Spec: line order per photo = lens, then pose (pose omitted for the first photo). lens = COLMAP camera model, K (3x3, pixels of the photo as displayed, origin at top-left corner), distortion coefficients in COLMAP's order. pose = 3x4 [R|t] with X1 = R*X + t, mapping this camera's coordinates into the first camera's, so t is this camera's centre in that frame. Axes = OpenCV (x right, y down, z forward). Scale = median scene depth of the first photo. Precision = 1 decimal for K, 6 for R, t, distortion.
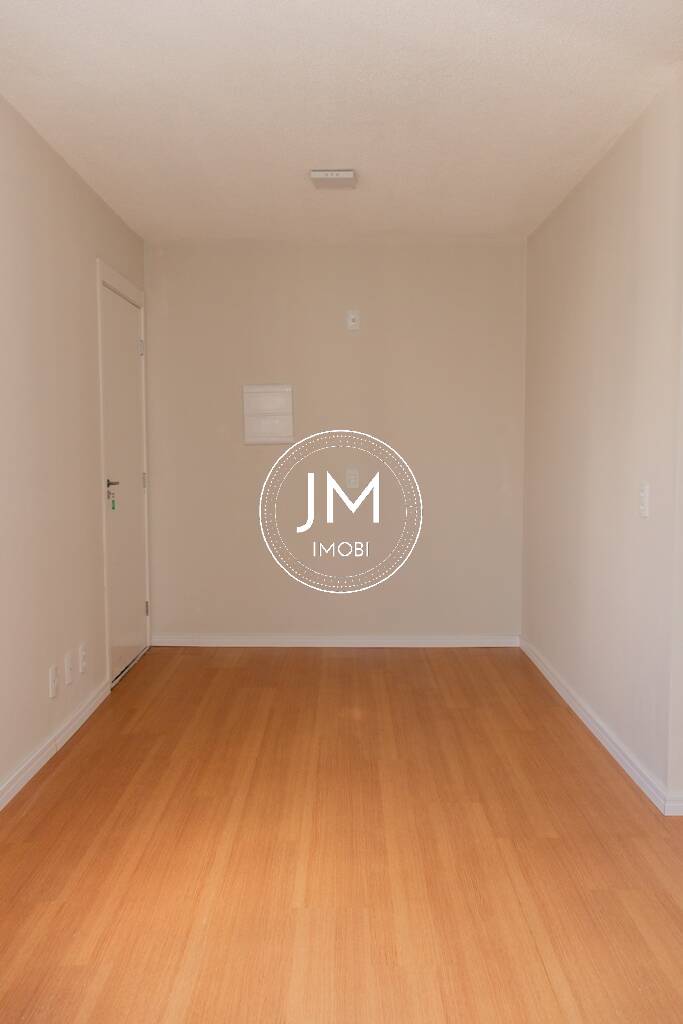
lens RADIAL K [[816.6, 0, 343.7], [0, 816.6, 508.7], [0, 0, 1]] dist [0.003895, 0.000604]
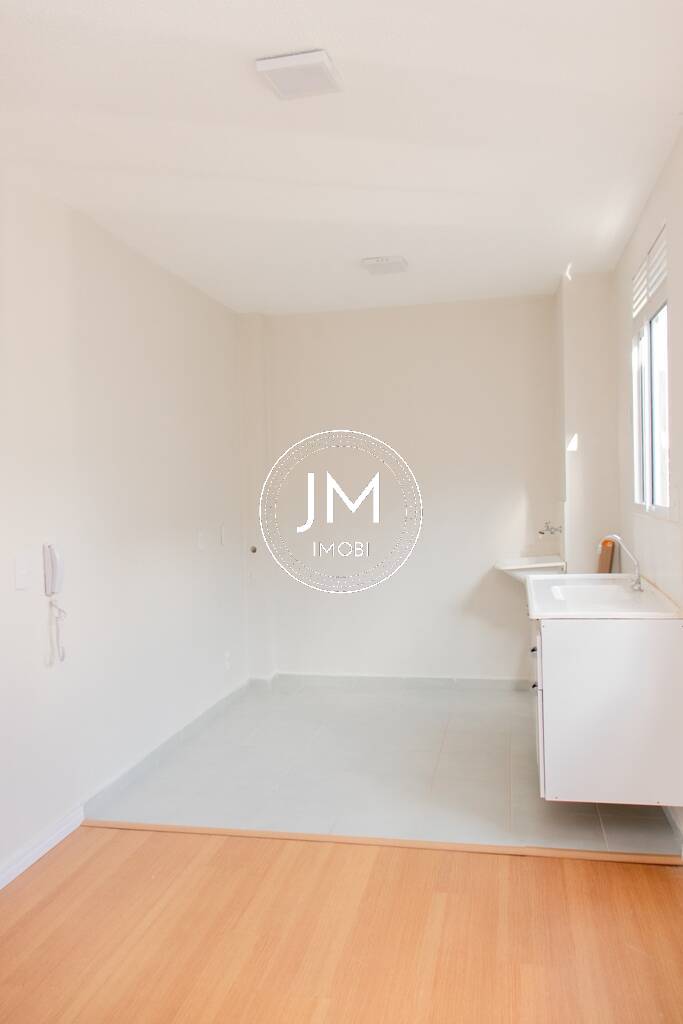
lens RADIAL K [[816.6, 0, 343.7], [0, 816.6, 508.7], [0, 0, 1]] dist [0.003895, 0.000604]
pose [[-0.978799, 0.020410, 0.203805, -0.167532], [0.042116, 0.993816, 0.102739, -0.106027], [-0.200448, 0.109144, -0.973606, 1.099815]]
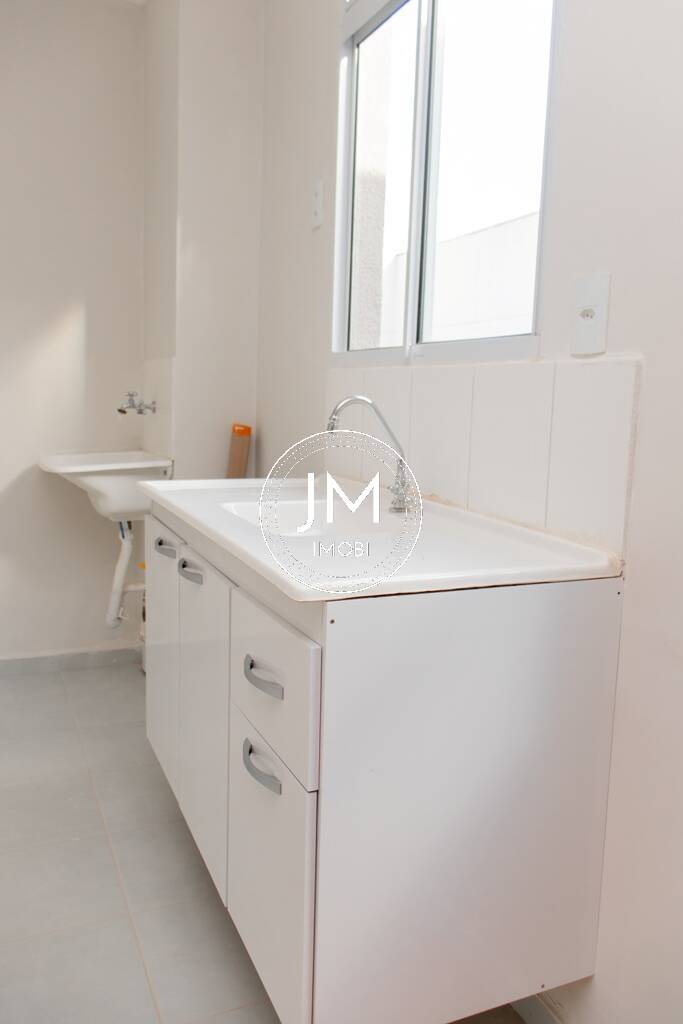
lens RADIAL K [[816.6, 0, 343.7], [0, 816.6, 508.7], [0, 0, 1]] dist [0.003895, 0.000604]
pose [[-0.913768, 0.023535, -0.405555, -0.088189], [-0.065130, 0.976919, 0.203440, -0.003111], [0.400982, 0.212310, -0.891144, 0.572254]]
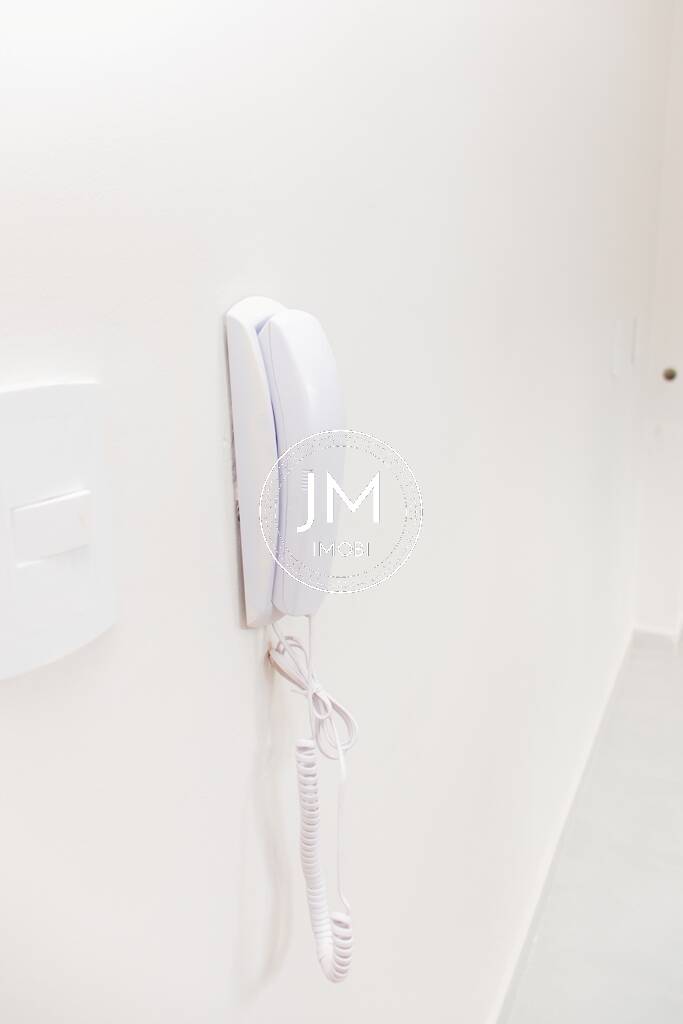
lens RADIAL K [[816.6, 0, 343.7], [0, 816.6, 508.7], [0, 0, 1]] dist [0.003895, 0.000604]
pose [[-0.900780, -0.087855, 0.425297, 0.220025], [0.050783, 0.951295, 0.304071, -0.008252], [-0.431297, 0.295498, -0.852446, 0.477996]]
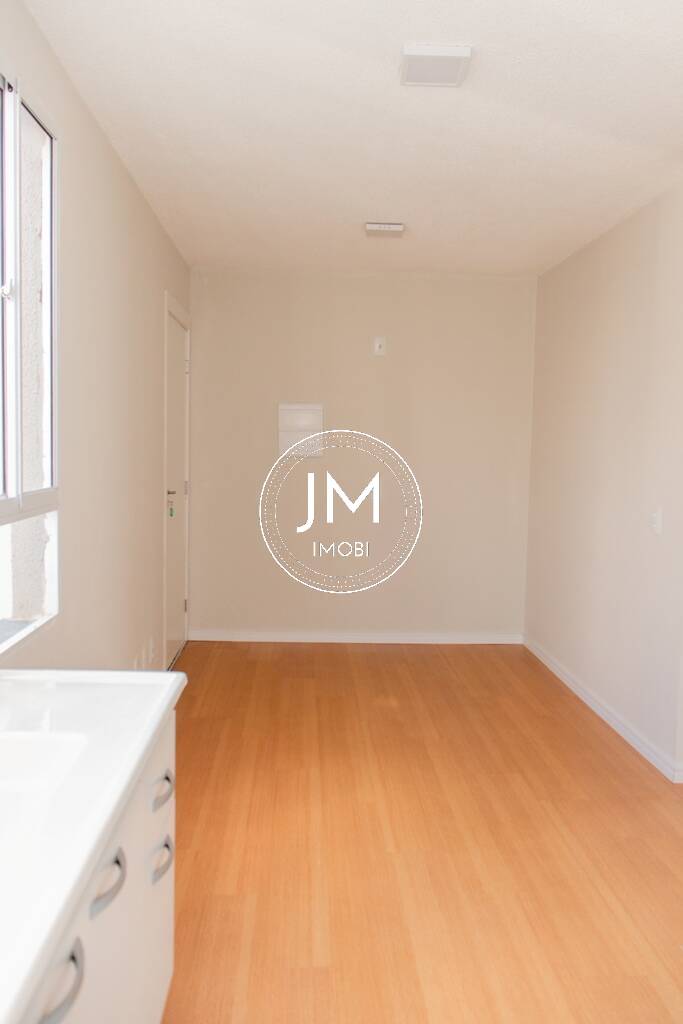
lens RADIAL K [[821.4, 0, 344.7], [0, 821.4, 507.2], [0, 0, 1]] dist [0.007901, 0.007058]
pose [[0.998339, 0.016882, 0.055092, -0.119733], [-0.016942, 0.999856, 0.000618, -0.017748], [-0.055074, -0.001550, 0.998481, -0.134673]]
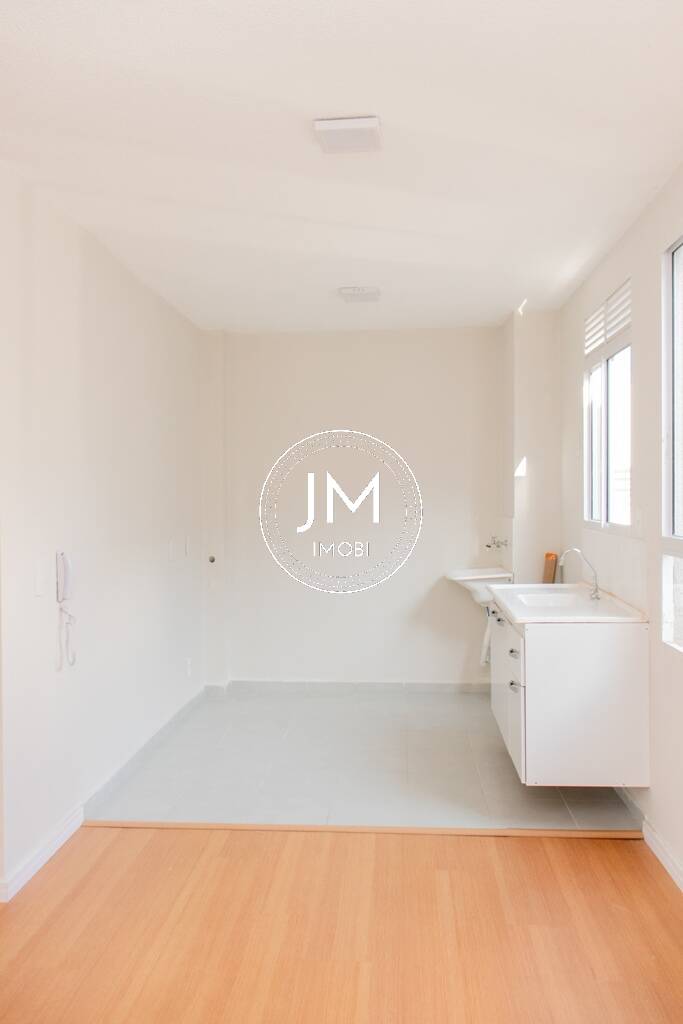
lens RADIAL K [[816.6, 0, 343.7], [0, 816.6, 508.7], [0, 0, 1]] dist [0.003895, 0.000604]
pose [[-0.997453, 0.007115, 0.070968, -0.063376], [0.013651, 0.995661, 0.092052, -0.117792], [-0.070005, 0.092787, -0.993222, 1.181809]]
